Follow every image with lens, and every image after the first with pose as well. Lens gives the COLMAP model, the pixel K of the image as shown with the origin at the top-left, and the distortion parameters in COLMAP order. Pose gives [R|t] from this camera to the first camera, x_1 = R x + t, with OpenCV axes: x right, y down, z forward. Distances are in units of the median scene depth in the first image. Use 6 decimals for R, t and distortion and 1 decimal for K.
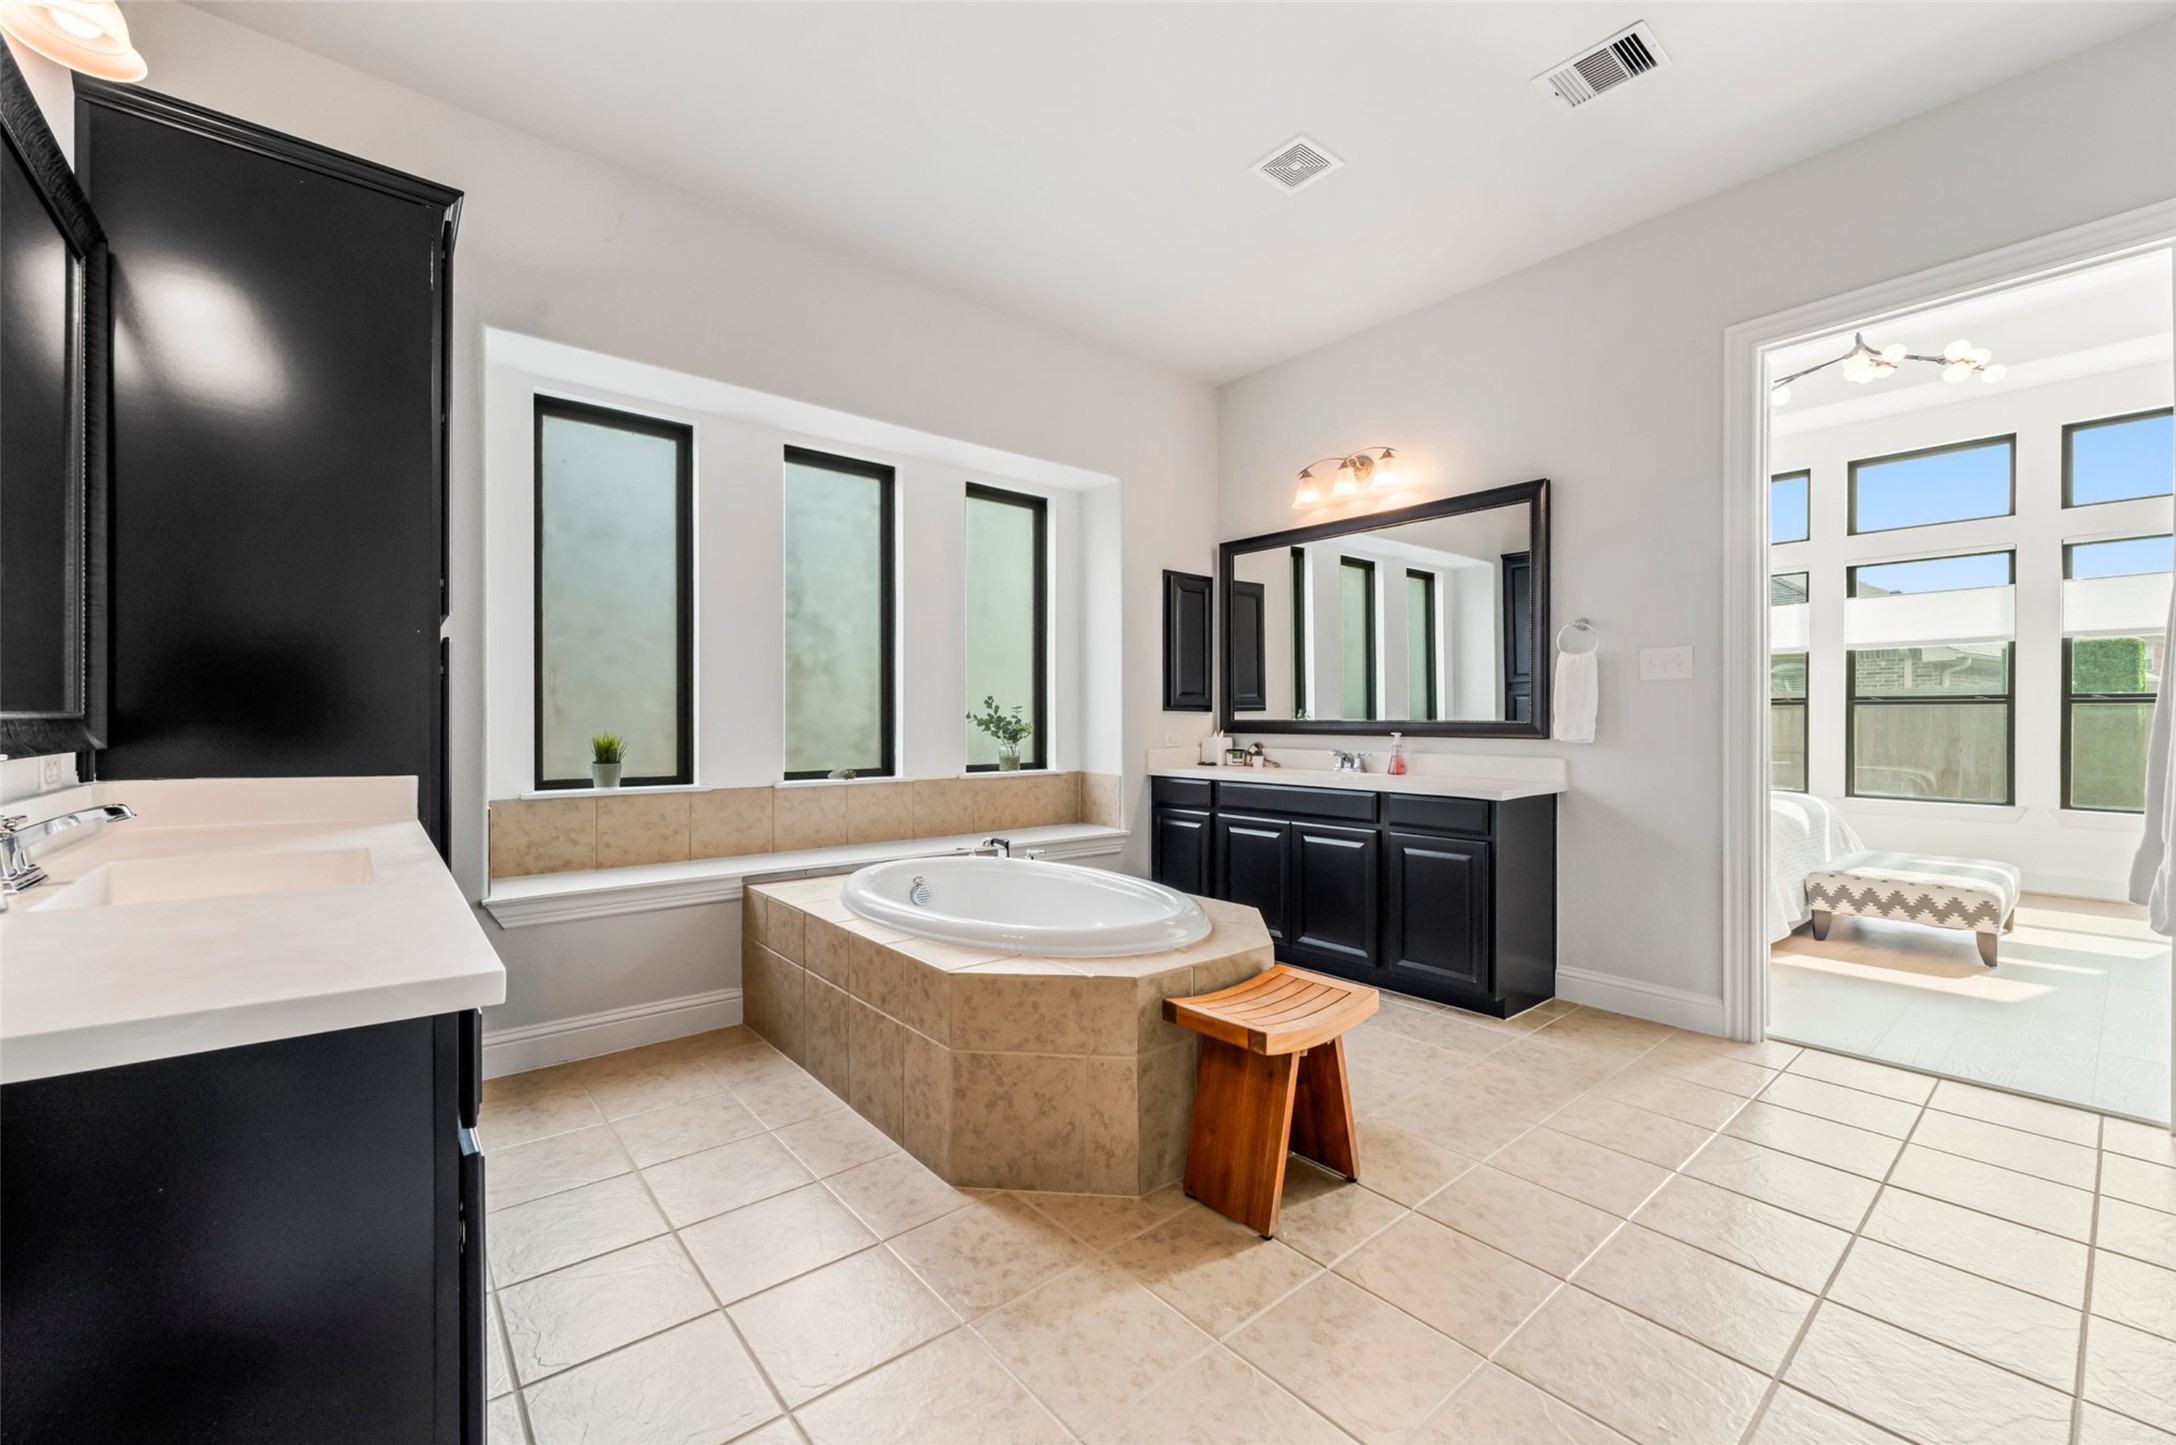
lens RADIAL K [[870.8, 0, 1088.0], [0, 870.8, 722.5], [0, 0, 1]] dist [0.000384, 0.000102]
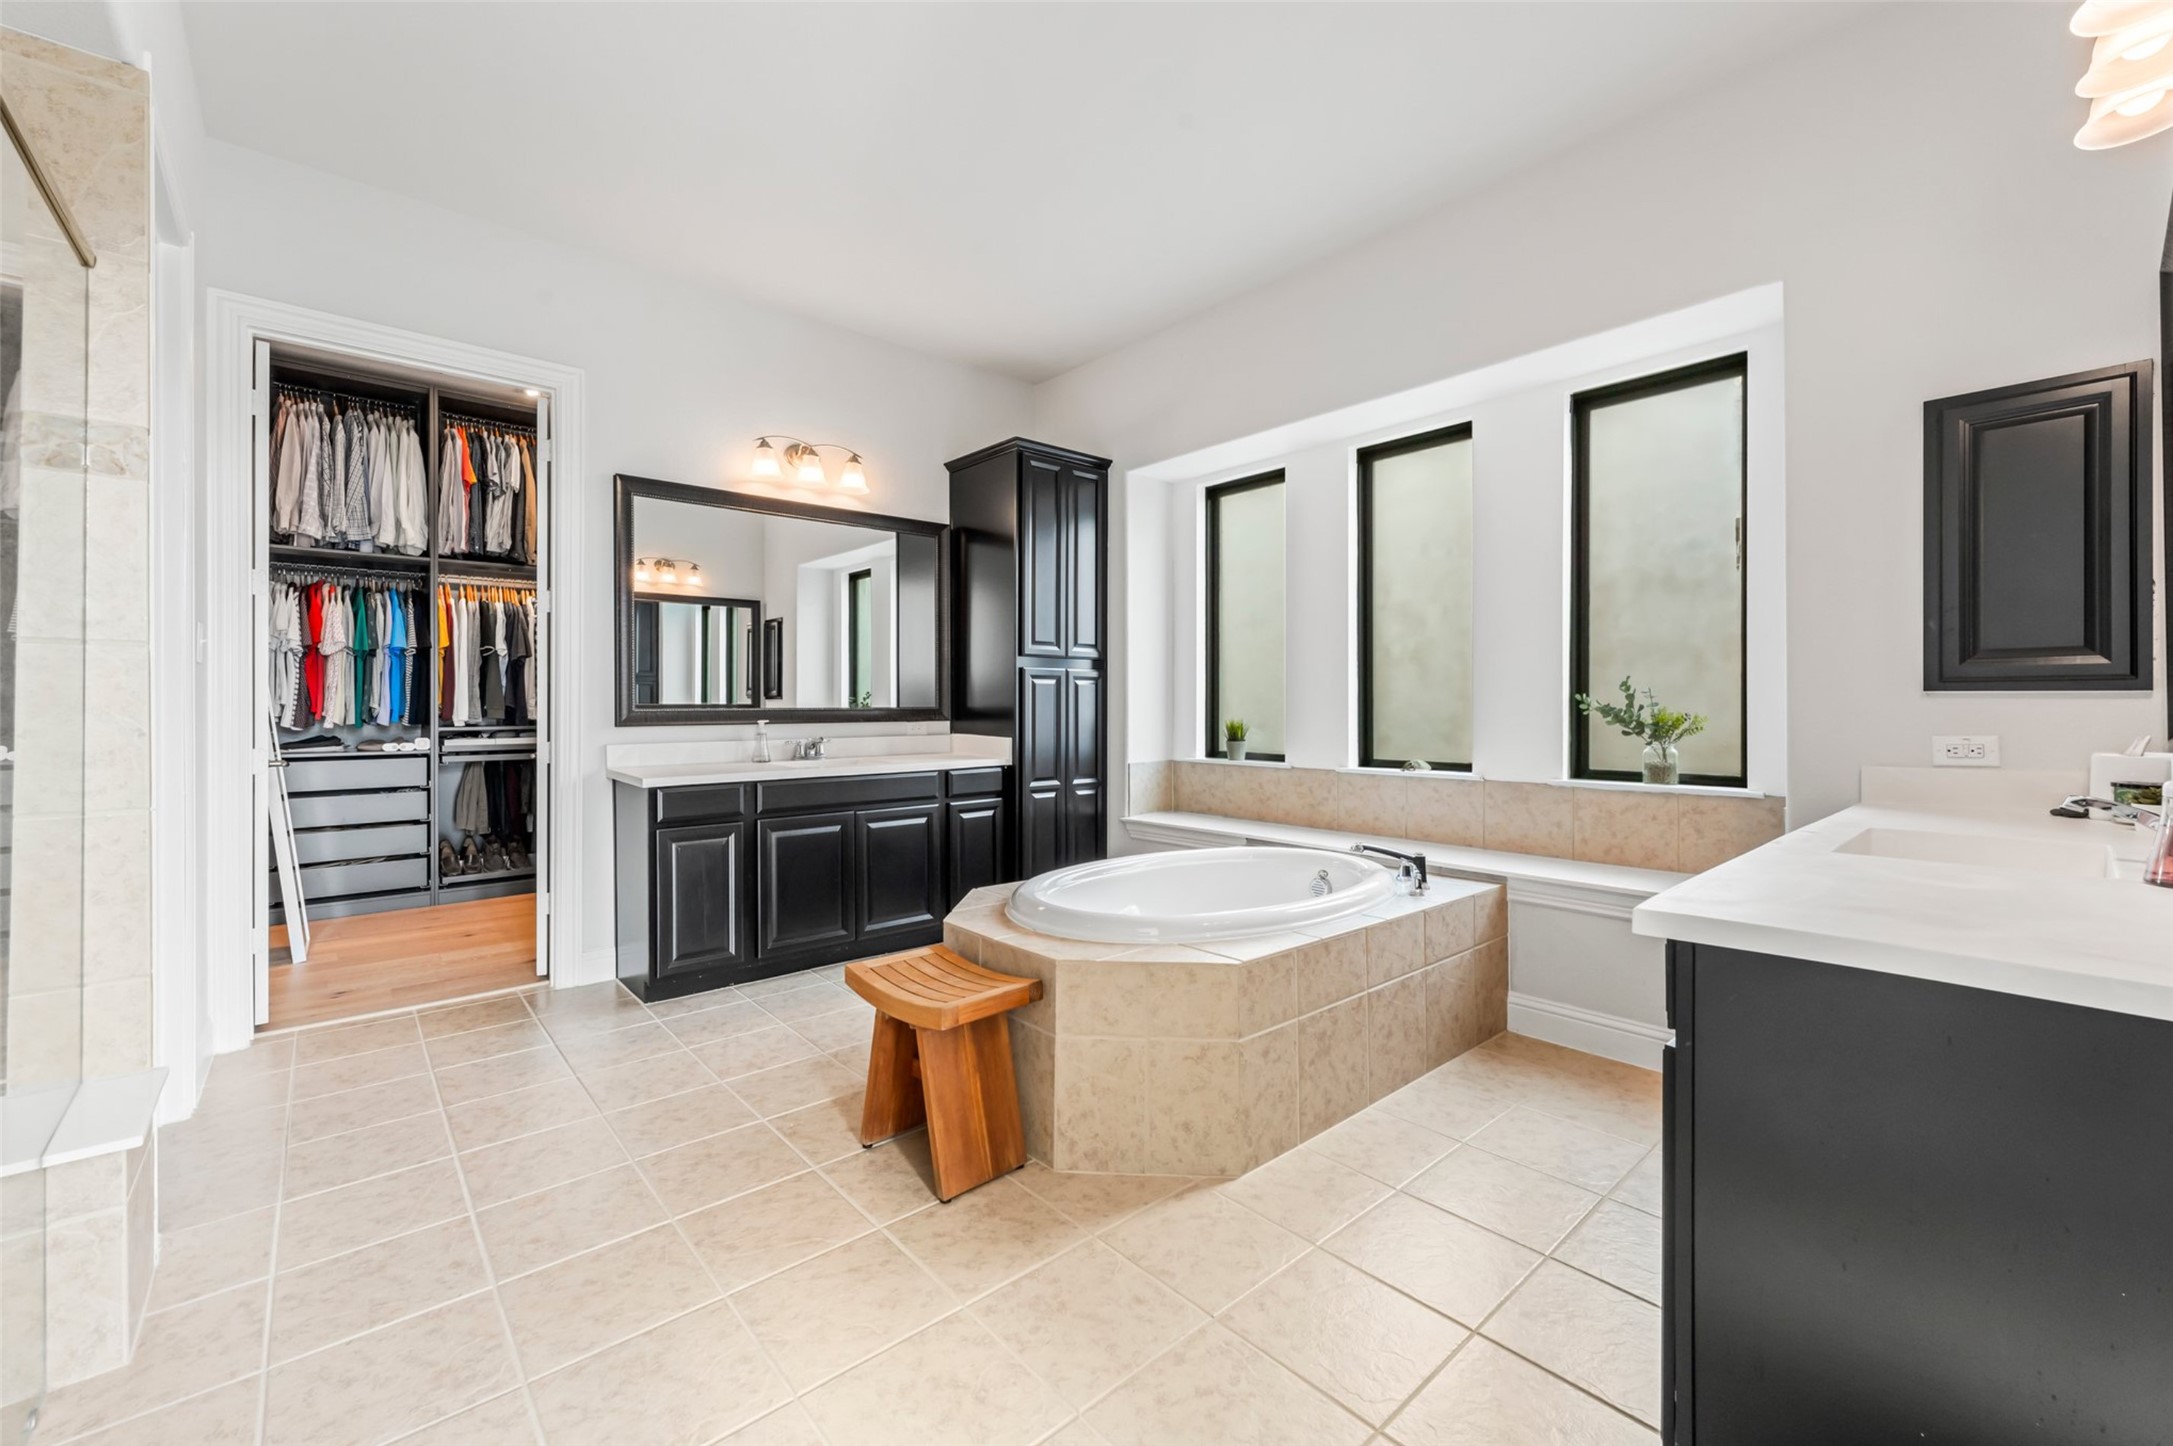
lens RADIAL K [[869.6, 0, 1086.5], [0, 869.6, 723.0], [0, 0, 1]] dist [0.000384, 0.000102]
pose [[0.024374, 0.015279, -0.999586, 0.624312], [-0.002775, 0.999880, 0.015215, -0.001466], [0.999699, 0.002403, 0.024413, 0.570887]]
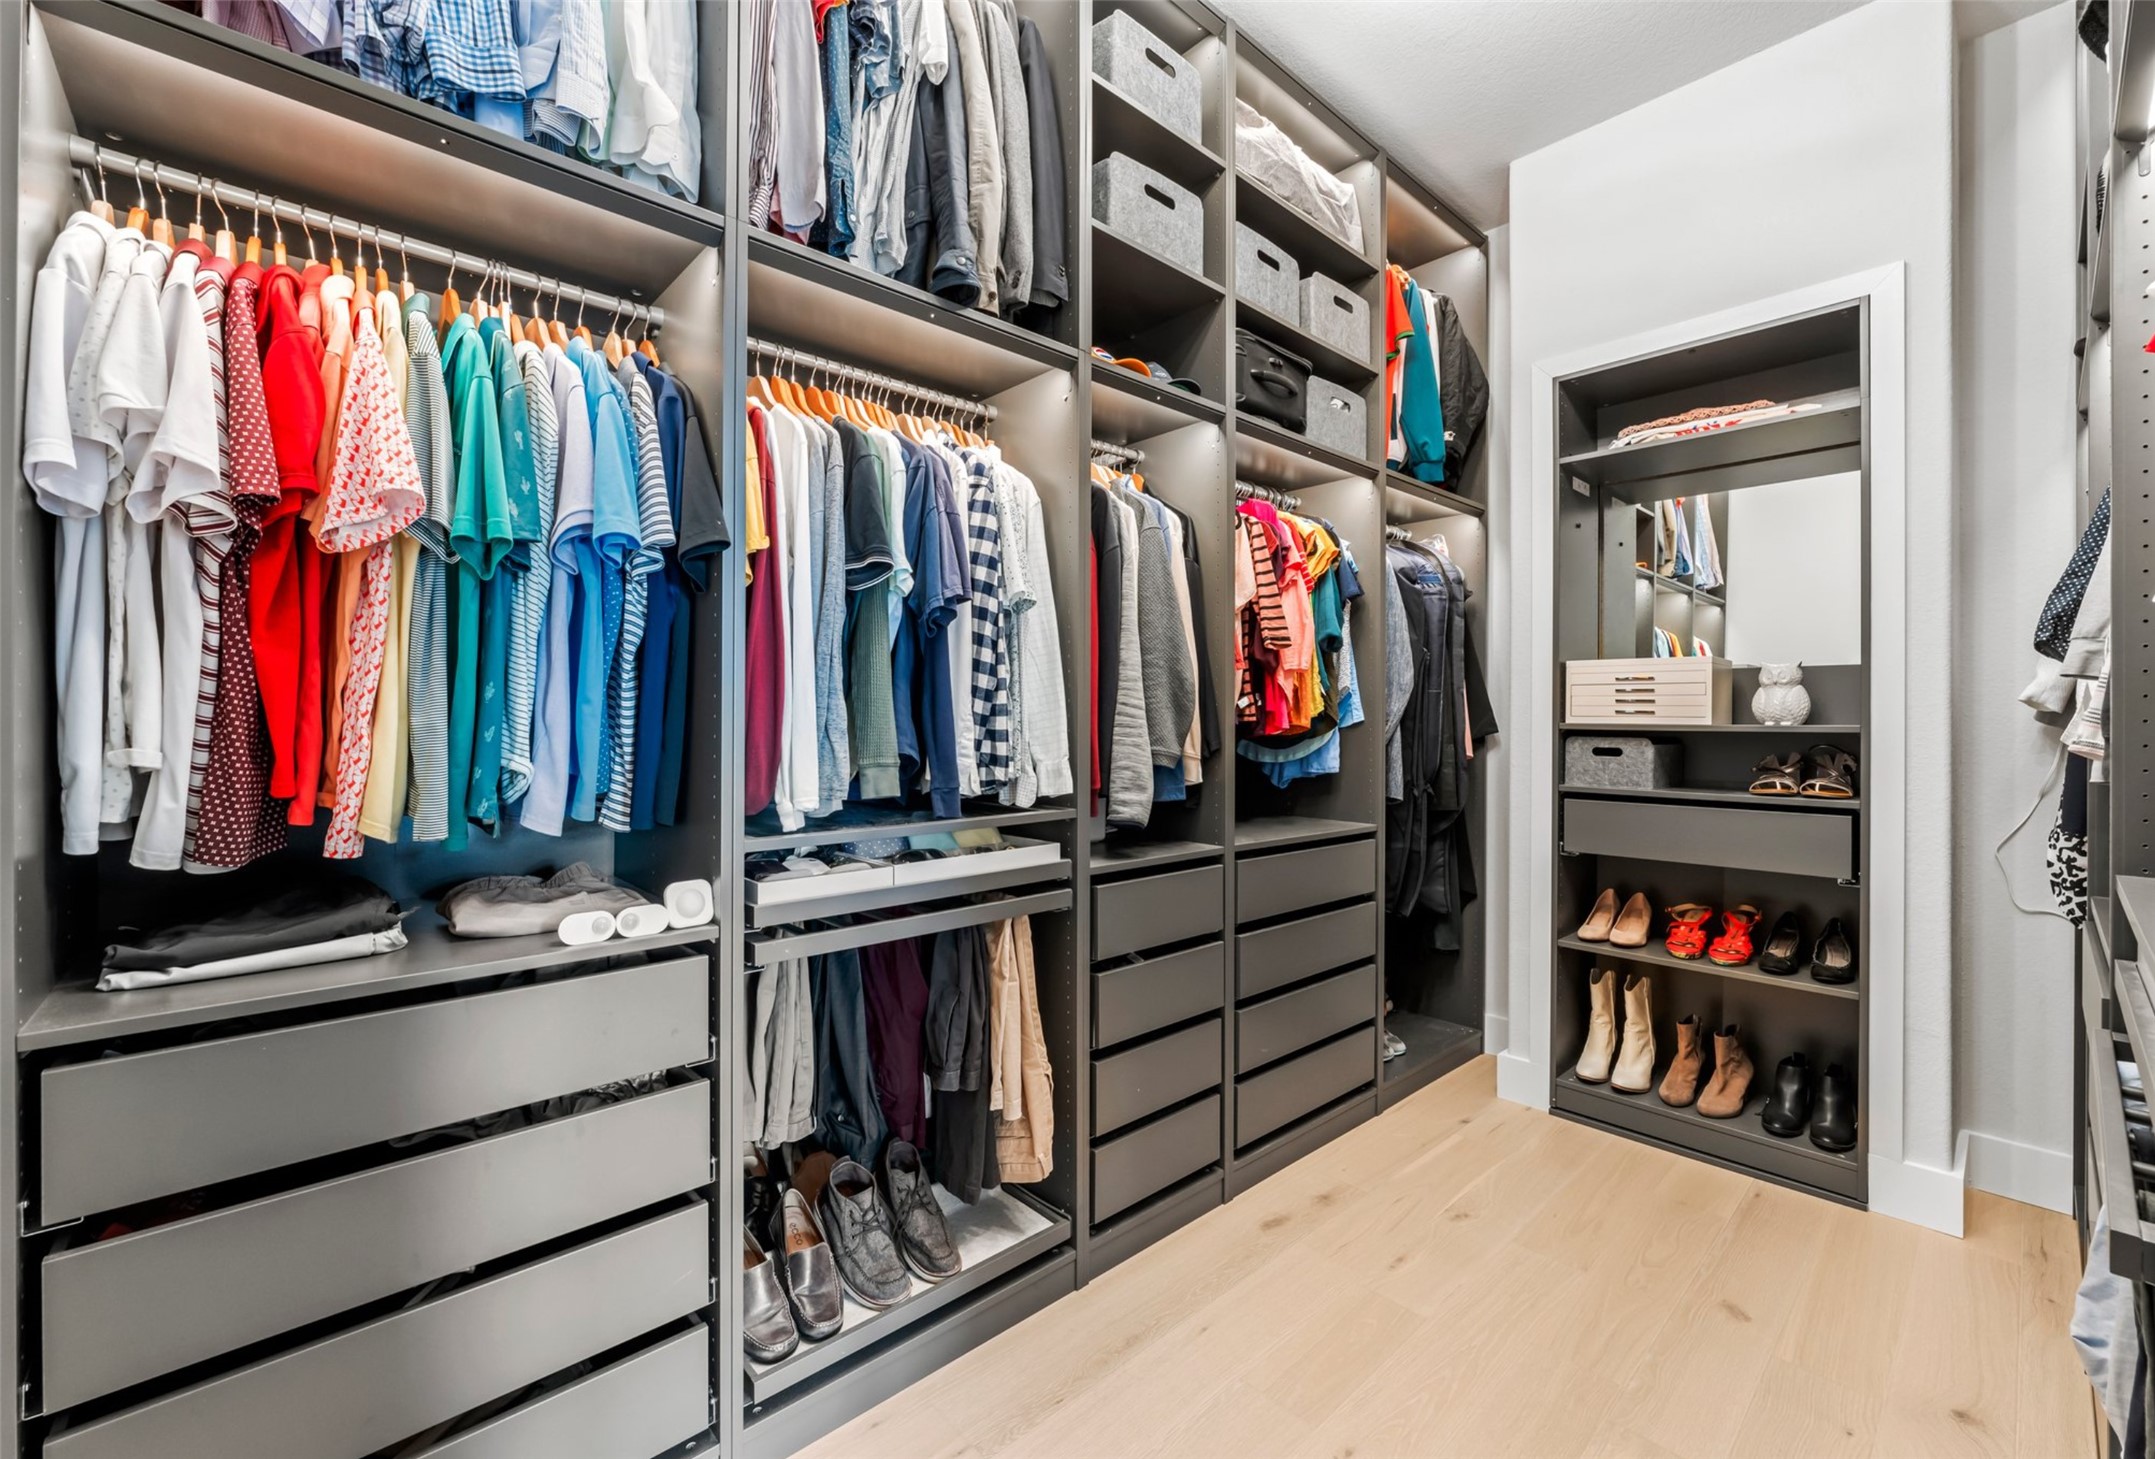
lens RADIAL K [[867.0, 0, 1077.5], [0, 867.0, 729.5], [0, 0, 1]] dist [0.001231, 0.000115]
pose [[0.044520, 0.003905, -0.999001, 0.564716], [-0.000072, 0.999992, 0.003906, -0.002562], [0.999008, -0.000102, 0.044520, 0.520340]]
